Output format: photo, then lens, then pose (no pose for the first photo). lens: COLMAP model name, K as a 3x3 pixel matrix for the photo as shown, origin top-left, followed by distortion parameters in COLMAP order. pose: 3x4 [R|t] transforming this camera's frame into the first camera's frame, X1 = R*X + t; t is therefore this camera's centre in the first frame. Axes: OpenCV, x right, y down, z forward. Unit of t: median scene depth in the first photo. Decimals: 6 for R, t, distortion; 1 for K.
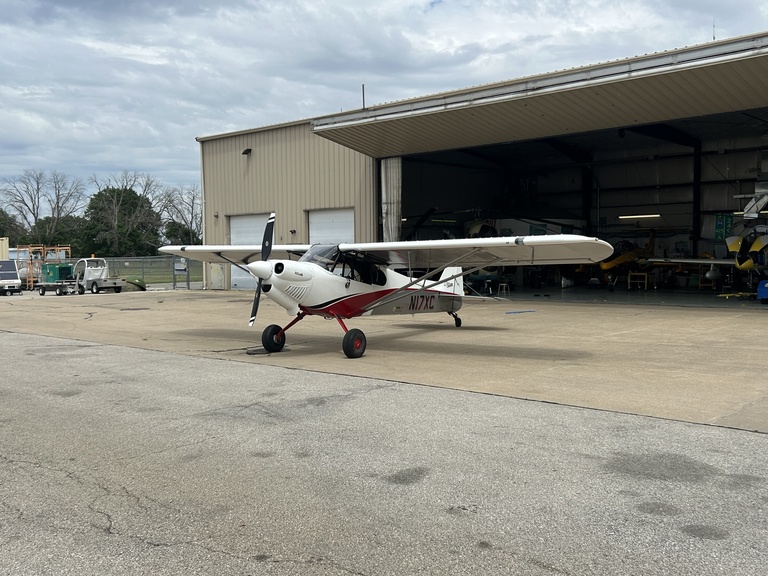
lens RADIAL K [[789.2, 0, 384.6], [0, 789.2, 290.6], [0, 0, 1]] dist [0.002840, 0.000000]
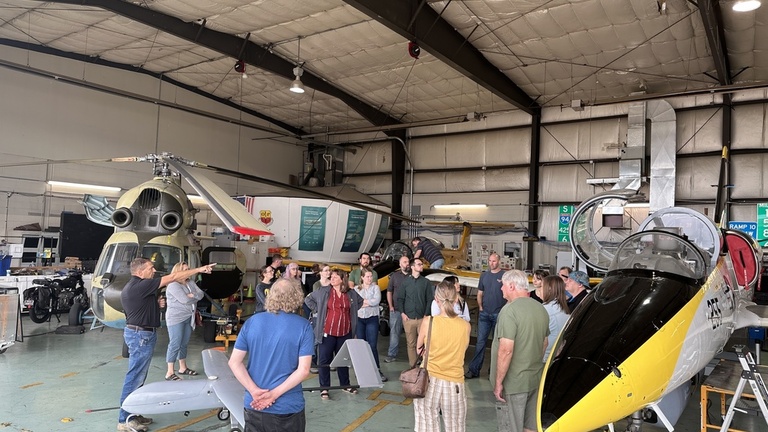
lens RADIAL K [[537.3, 0, 376.5], [0, 537.3, 216.9], [0, 0, 1]] dist [0.059059, -0.003136]
pose [[0.993570, 0.046942, 0.103030, 0.200369], [-0.038468, 0.995828, -0.082743, -0.039749], [-0.106484, 0.078248, 0.991231, 0.521817]]
